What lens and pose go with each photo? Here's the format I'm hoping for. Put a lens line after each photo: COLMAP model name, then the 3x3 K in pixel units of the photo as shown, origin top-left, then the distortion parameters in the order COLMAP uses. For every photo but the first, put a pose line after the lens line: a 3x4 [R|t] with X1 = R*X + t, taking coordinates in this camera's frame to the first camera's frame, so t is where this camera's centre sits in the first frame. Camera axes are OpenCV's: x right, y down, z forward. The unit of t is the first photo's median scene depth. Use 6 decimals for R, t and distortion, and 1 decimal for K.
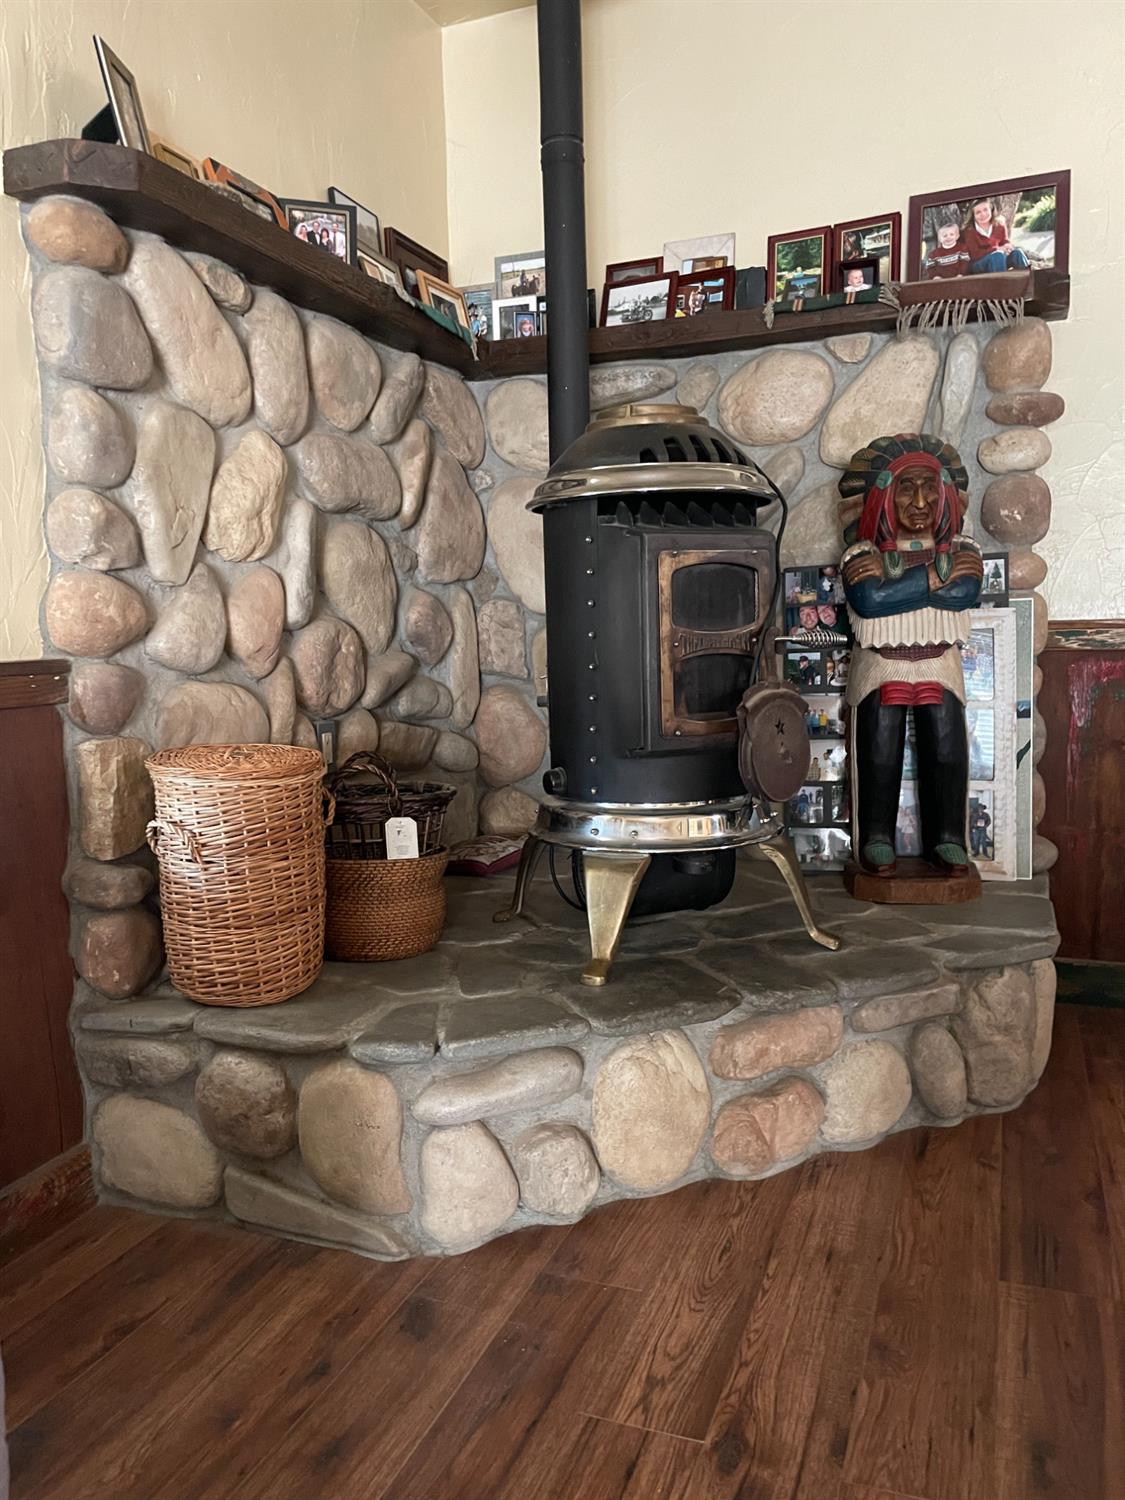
lens RADIAL K [[1134.5, 0, 551.1], [0, 1134.5, 748.0], [0, 0, 1]] dist [0.078849, -0.096866]
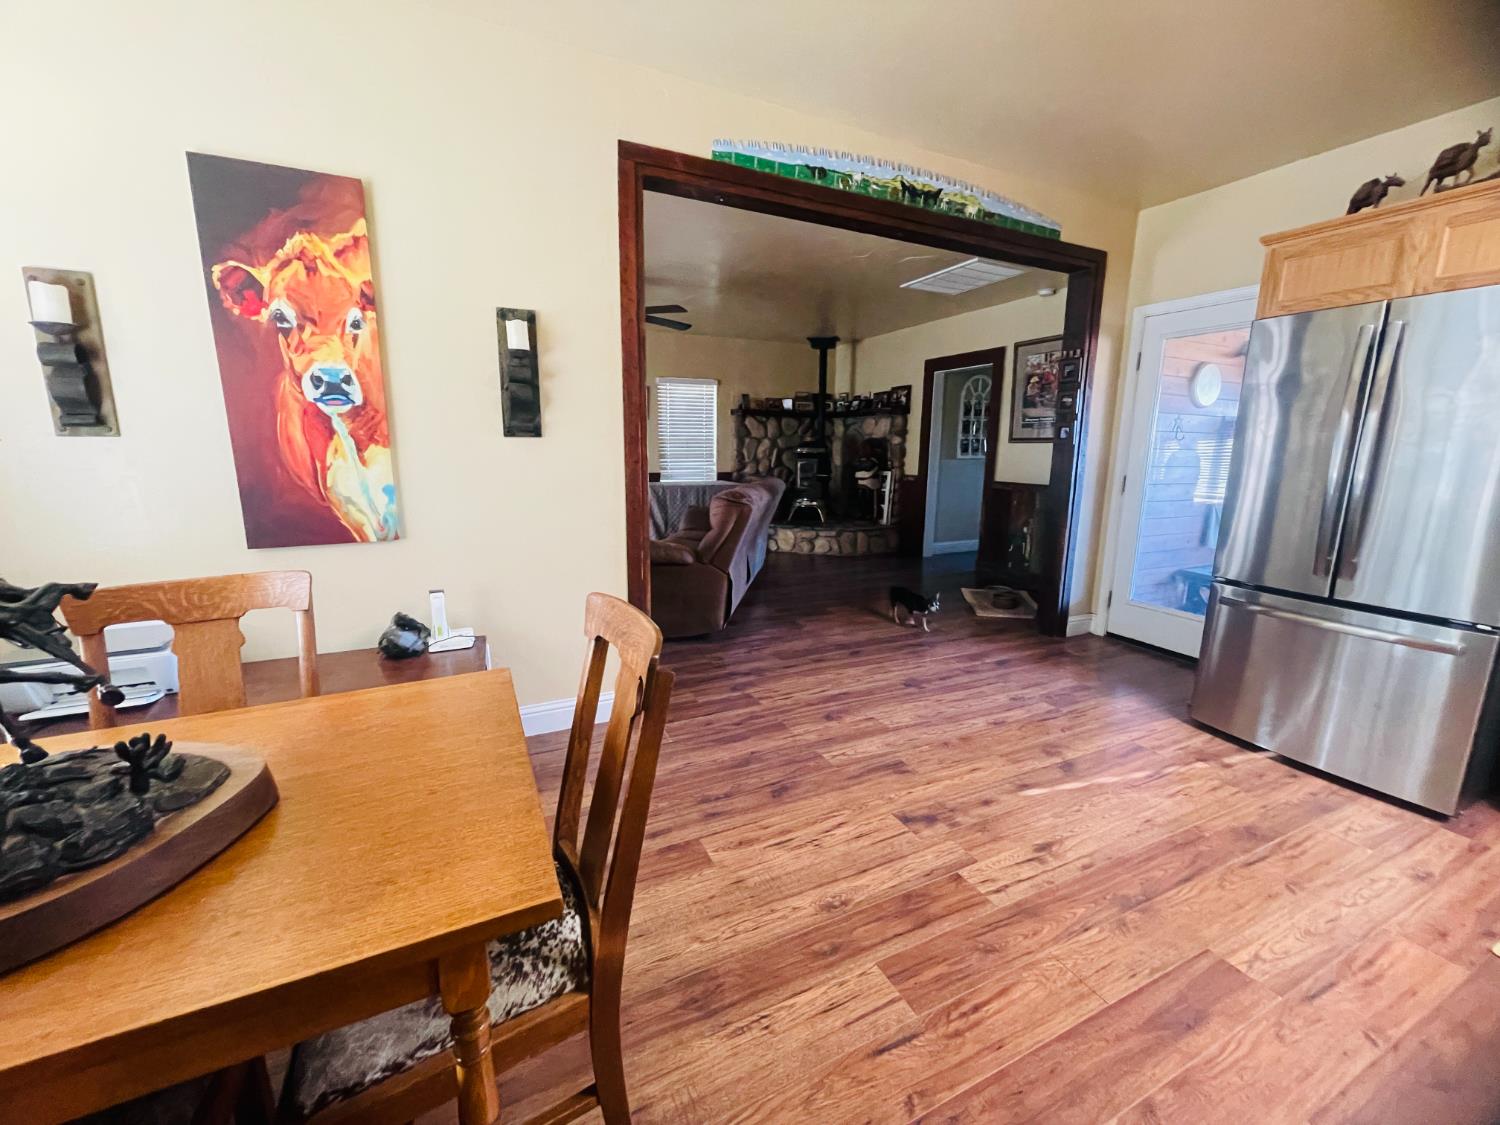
lens RADIAL K [[604.3, 0, 748.9], [0, 604.3, 555.4], [0, 0, 1]] dist [-0.003277, 0.000773]
pose [[0.727028, 0.153206, -0.669297, 1.888207], [-0.095765, 0.987886, 0.122107, -0.020915], [0.679897, -0.024679, 0.732892, -1.489655]]
